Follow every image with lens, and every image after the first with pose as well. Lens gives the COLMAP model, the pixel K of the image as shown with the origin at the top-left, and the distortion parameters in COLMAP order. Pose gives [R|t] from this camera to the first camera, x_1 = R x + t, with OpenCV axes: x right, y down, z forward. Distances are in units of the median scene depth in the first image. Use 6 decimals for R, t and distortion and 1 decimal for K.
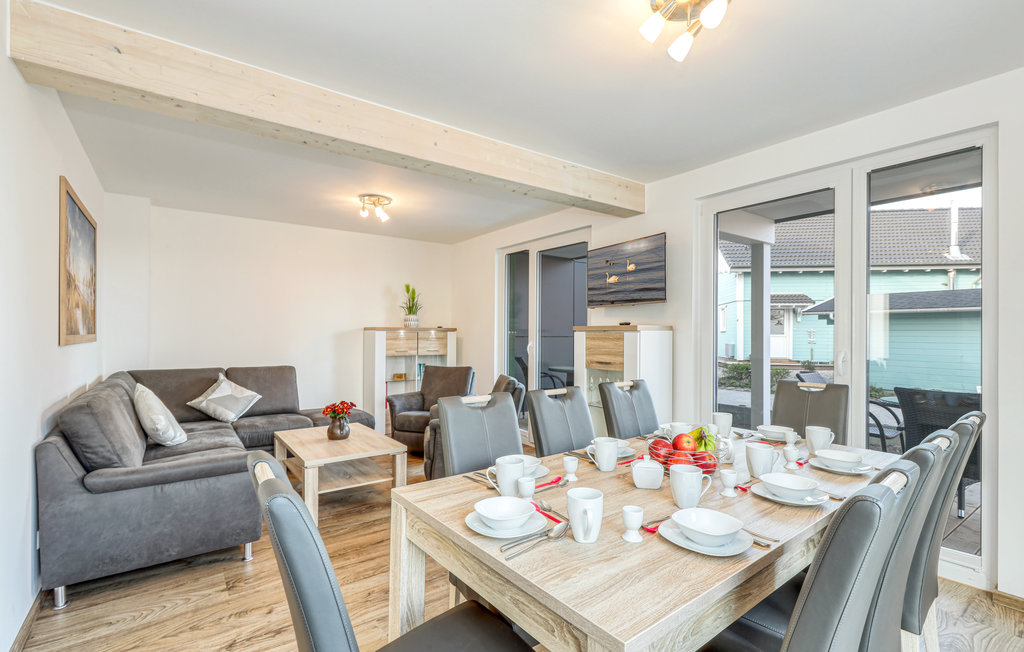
lens RADIAL K [[459.7, 0, 506.6], [0, 459.7, 333.3], [0, 0, 1]] dist [0.002018, -0.000479]
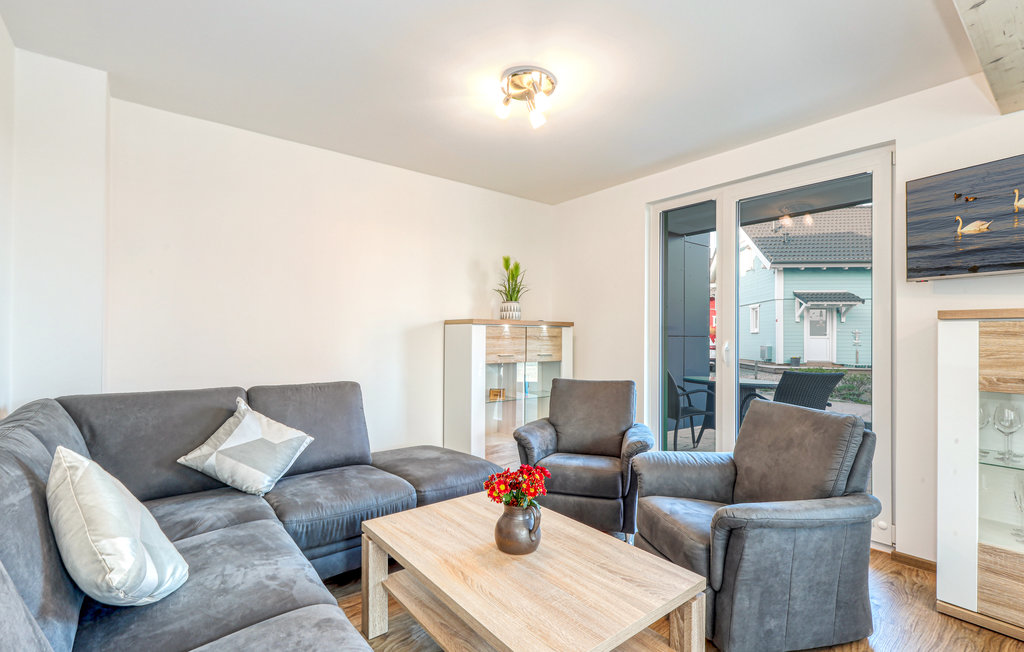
lens RADIAL K [[459.7, 0, 508.2], [0, 459.7, 333.7], [0, 0, 1]] dist [0.002018, -0.000479]
pose [[0.998990, 0.001464, 0.044899, -0.317699], [-0.001277, 0.999990, -0.004207, 0.012111], [-0.044905, 0.004146, 0.998983, 0.426621]]
